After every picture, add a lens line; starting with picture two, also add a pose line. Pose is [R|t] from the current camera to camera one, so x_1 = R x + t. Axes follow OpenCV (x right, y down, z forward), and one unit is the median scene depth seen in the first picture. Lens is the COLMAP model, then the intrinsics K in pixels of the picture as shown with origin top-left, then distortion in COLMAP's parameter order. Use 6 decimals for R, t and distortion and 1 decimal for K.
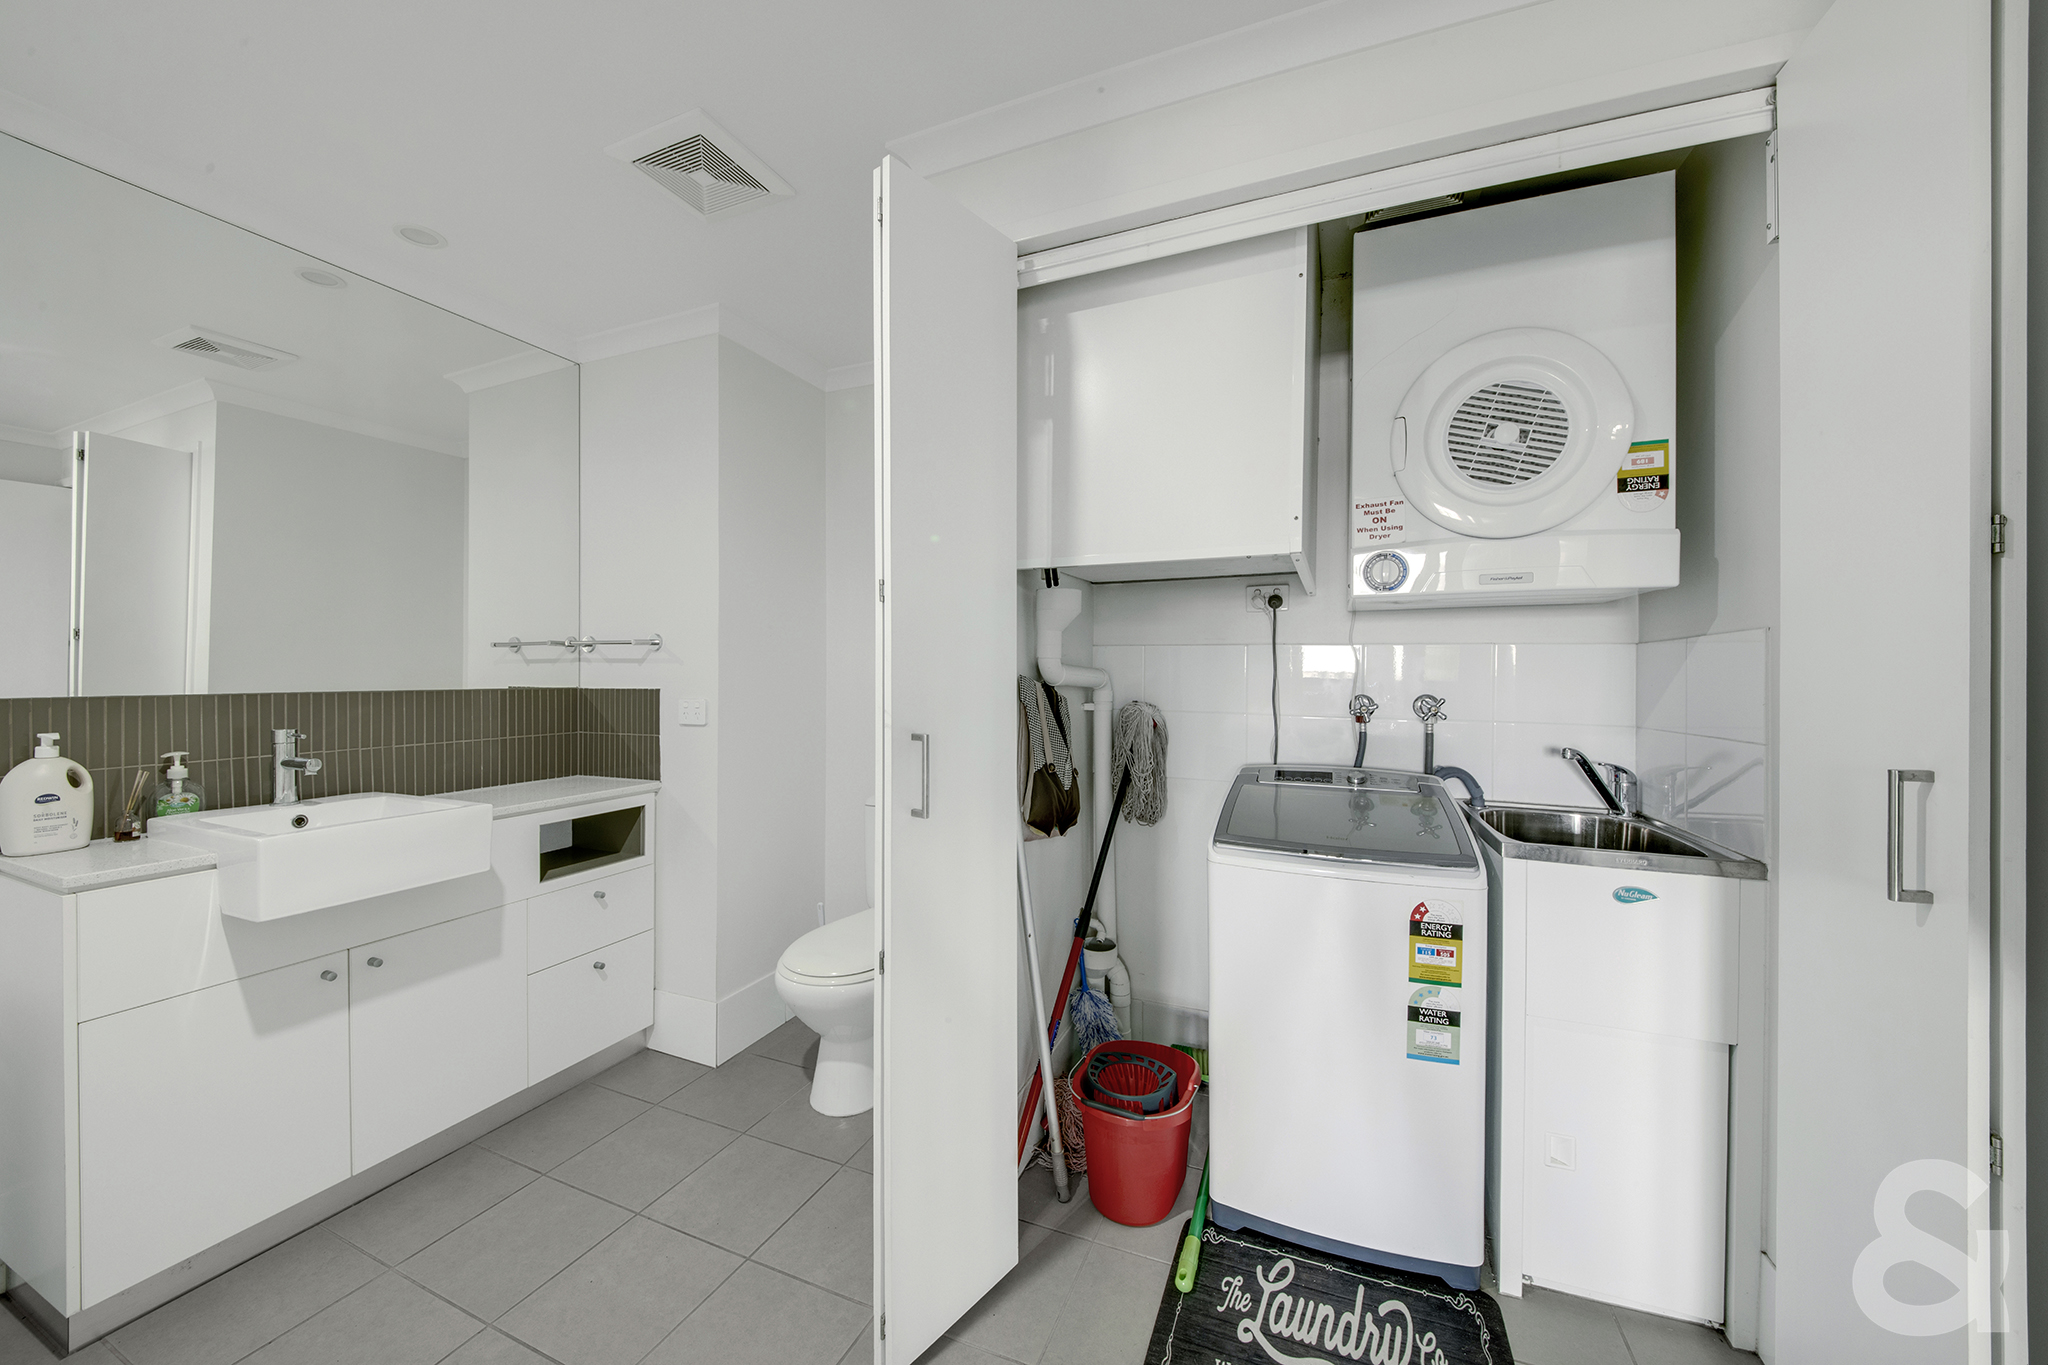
lens RADIAL K [[737.9, 0, 1020.9], [0, 737.9, 671.8], [0, 0, 1]] dist [-0.009919, -0.000767]
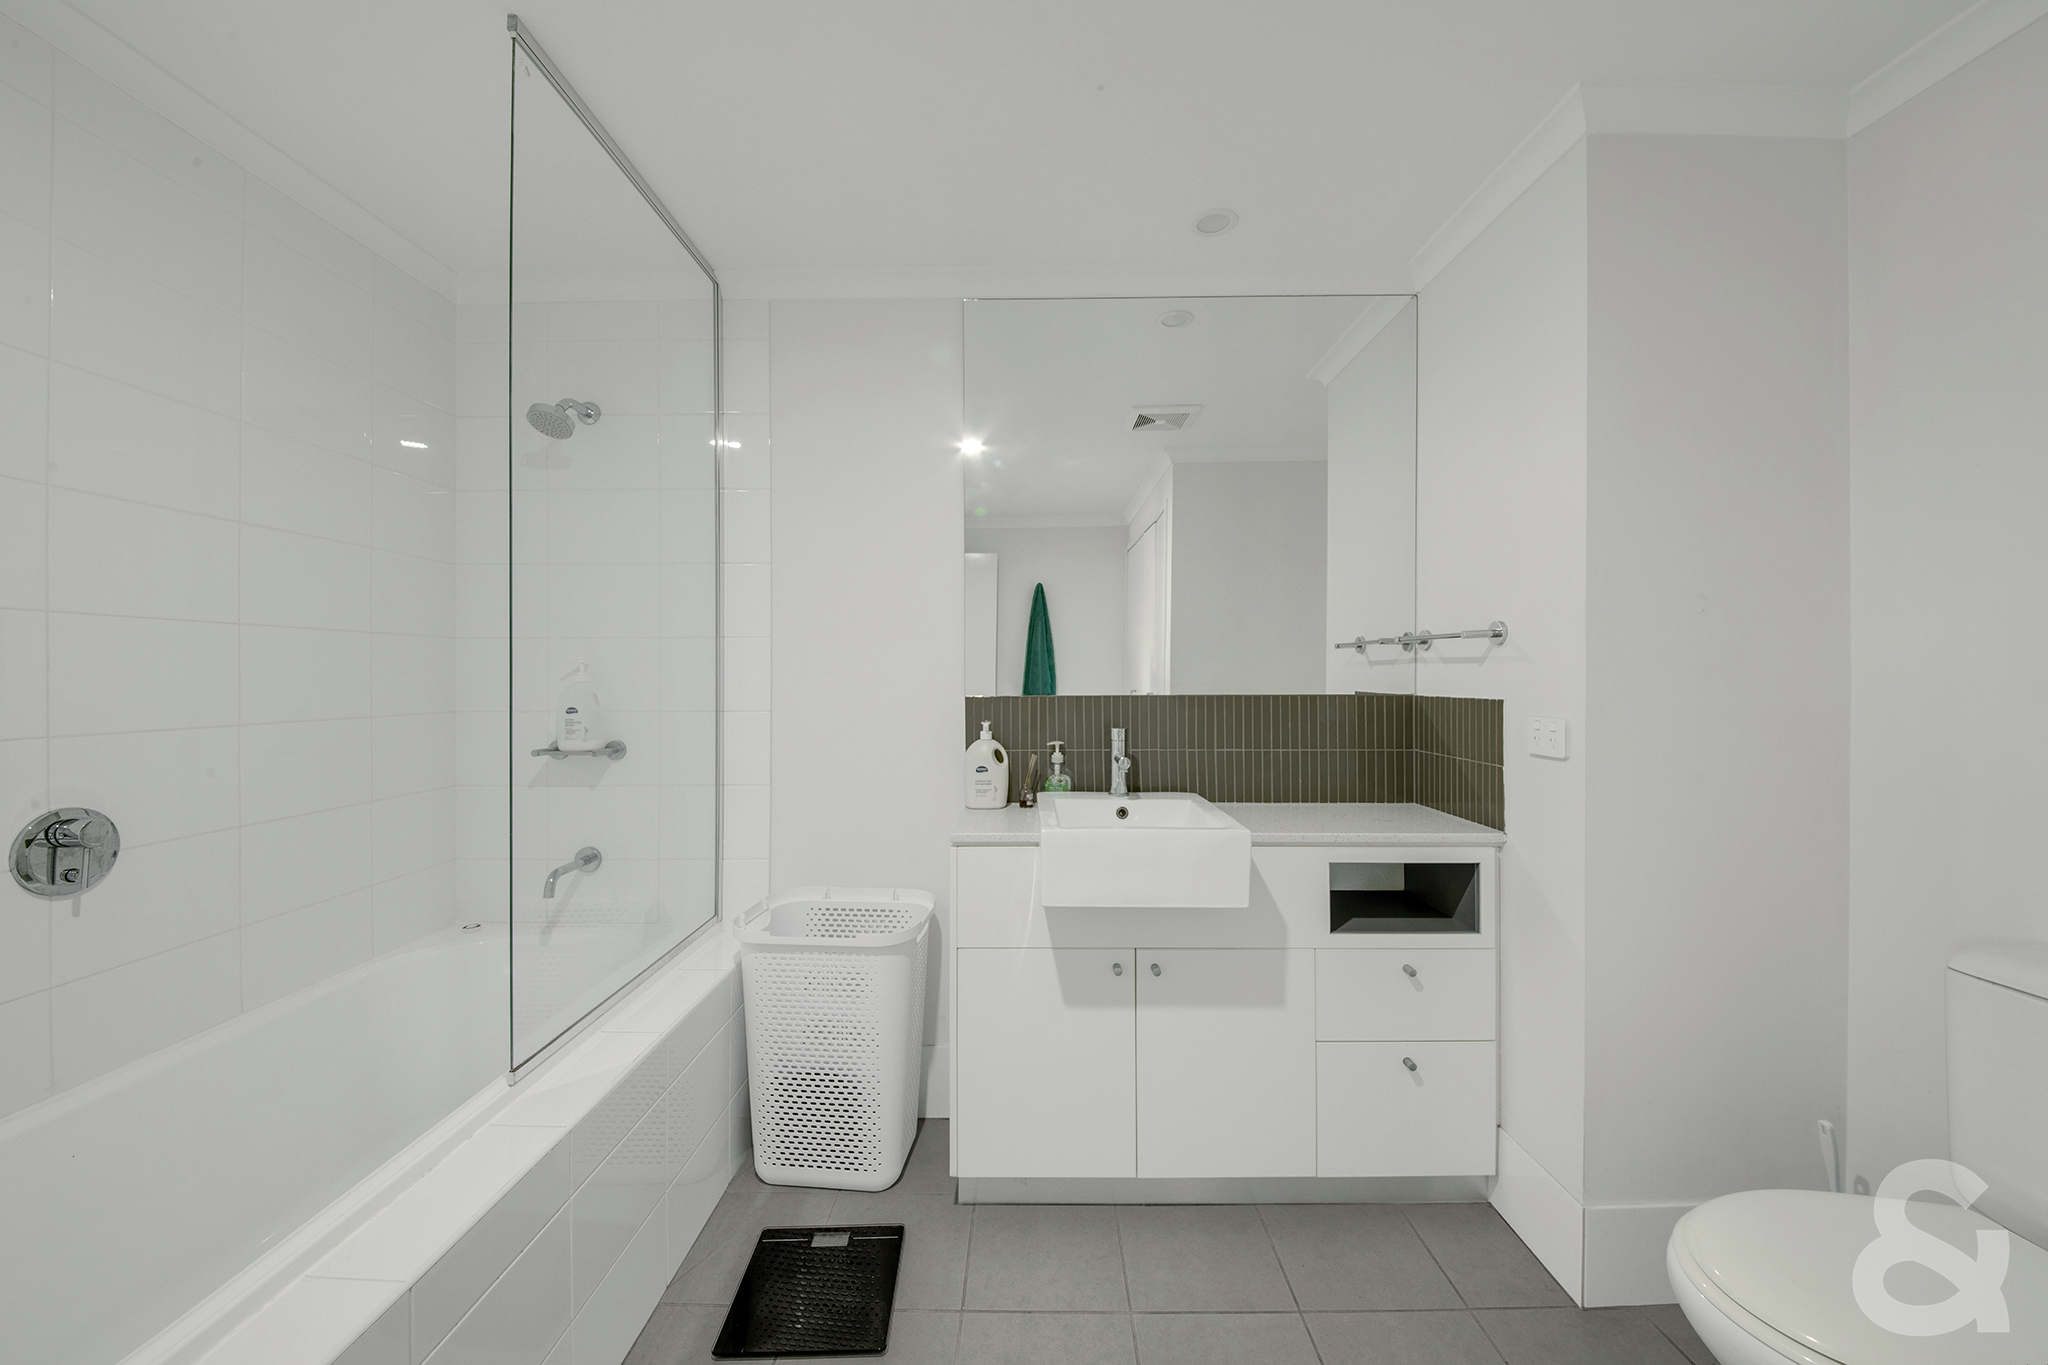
lens RADIAL K [[737.9, 0, 1017.1], [0, 737.9, 672.4], [0, 0, 1]] dist [-0.009919, -0.000767]
pose [[0.380928, -0.008507, -0.924566, -0.025320], [0.000150, 0.999958, -0.009139, 0.004251], [0.924605, 0.003343, 0.380913, 0.326655]]
